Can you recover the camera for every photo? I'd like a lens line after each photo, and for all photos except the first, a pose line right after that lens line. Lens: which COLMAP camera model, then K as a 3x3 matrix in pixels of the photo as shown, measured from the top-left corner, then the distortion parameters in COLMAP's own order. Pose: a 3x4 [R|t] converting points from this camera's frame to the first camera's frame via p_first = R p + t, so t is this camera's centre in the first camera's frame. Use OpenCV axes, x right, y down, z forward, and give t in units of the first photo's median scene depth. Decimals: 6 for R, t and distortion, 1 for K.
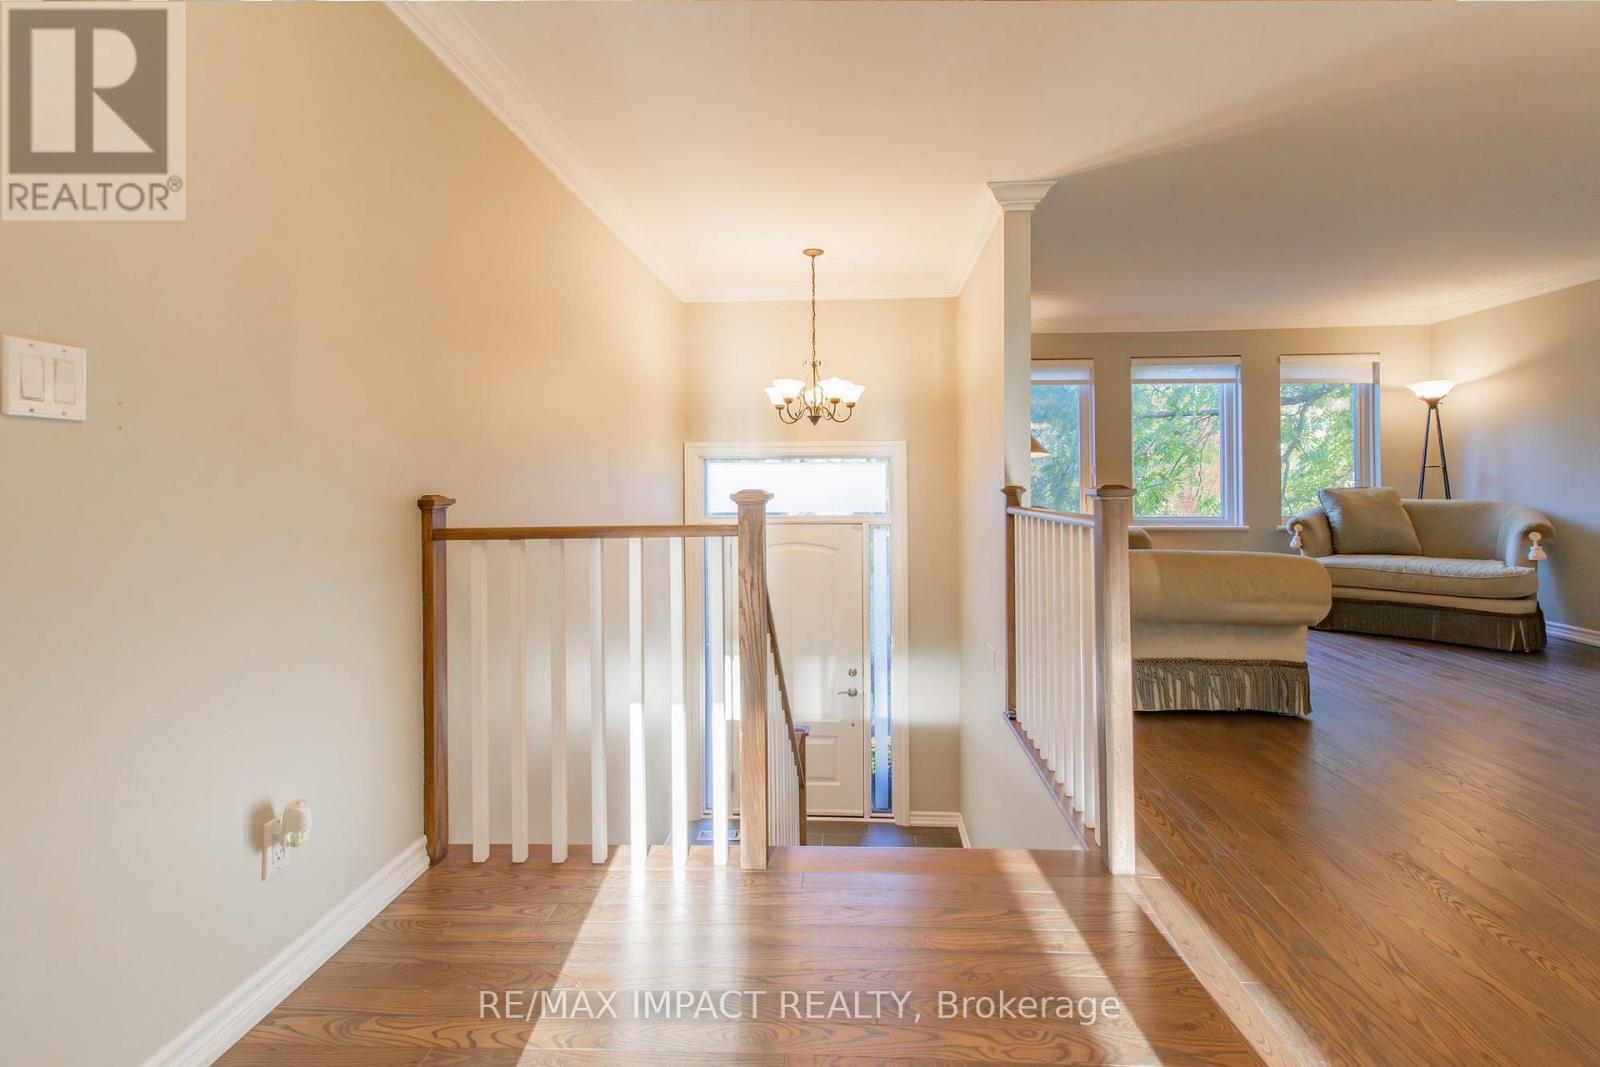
lens RADIAL K [[768.5, 0, 799.5], [0, 768.5, 474.4], [0, 0, 1]] dist [0.001608, 0.000082]
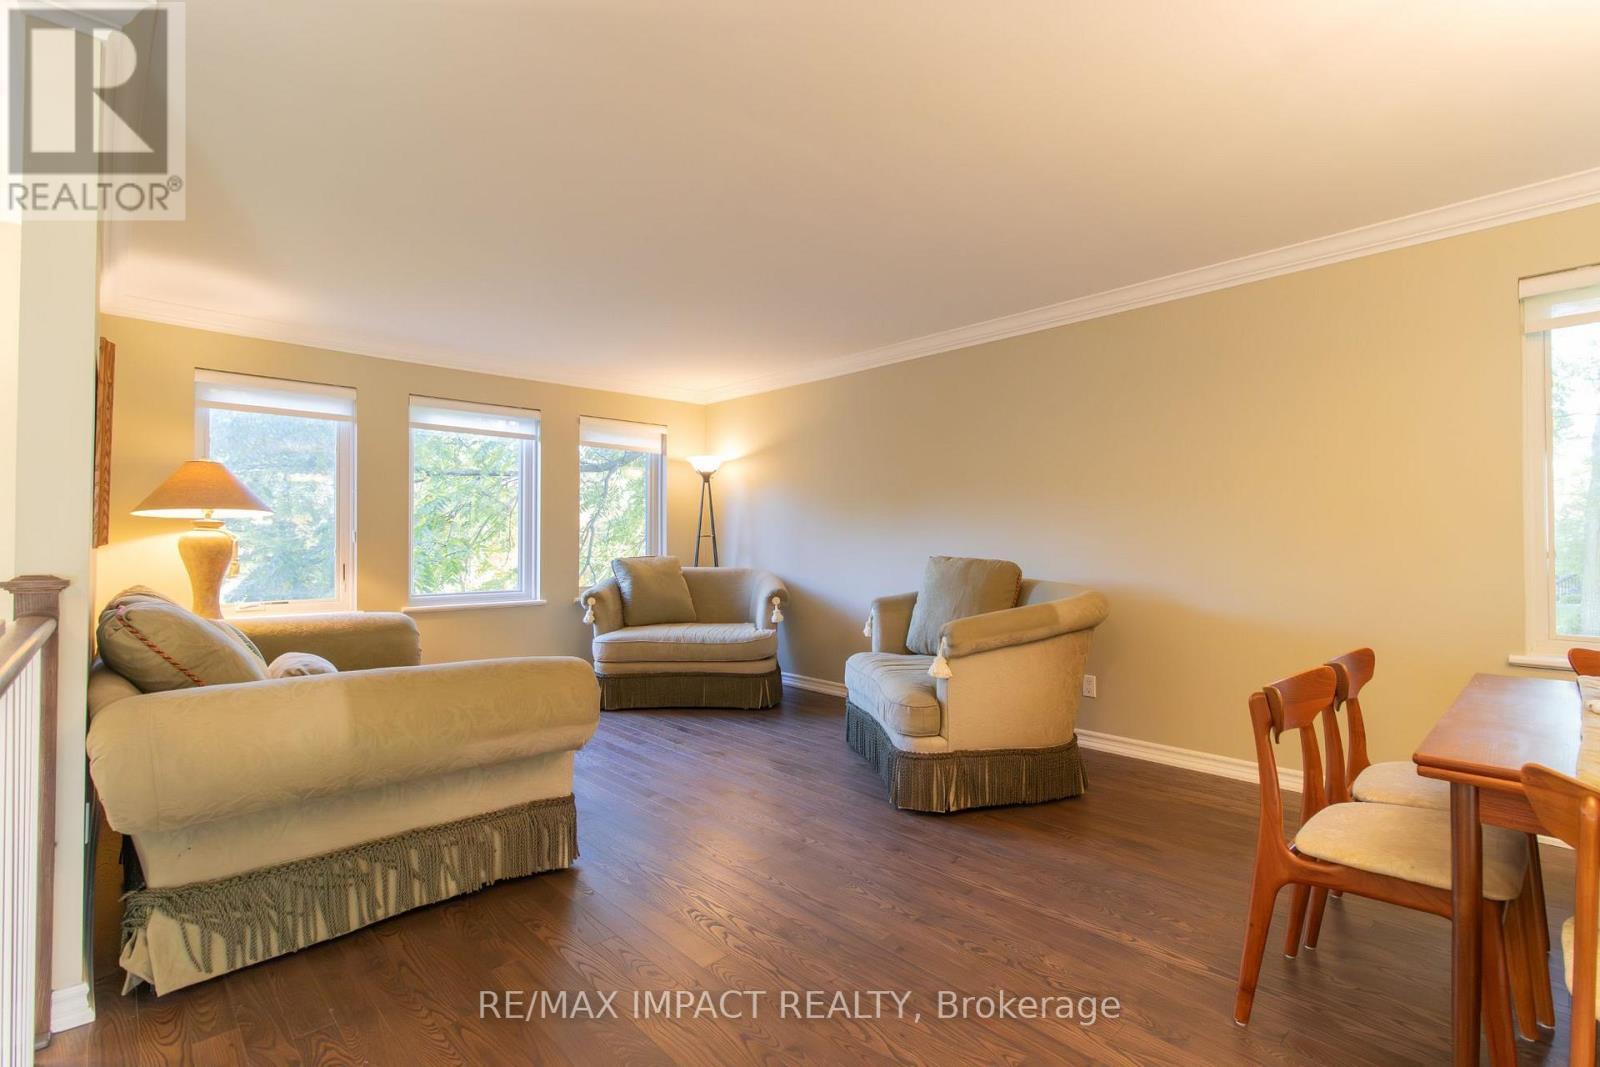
lens RADIAL K [[736.1, 0, 812.8], [0, 736.1, 529.5], [0, 0, 1]] dist [0.002448, 0.000562]
pose [[0.673318, 0.016350, 0.739172, 0.170910], [-0.010336, 0.999866, -0.012701, -0.008267], [-0.739280, 0.000912, 0.673397, 0.205621]]
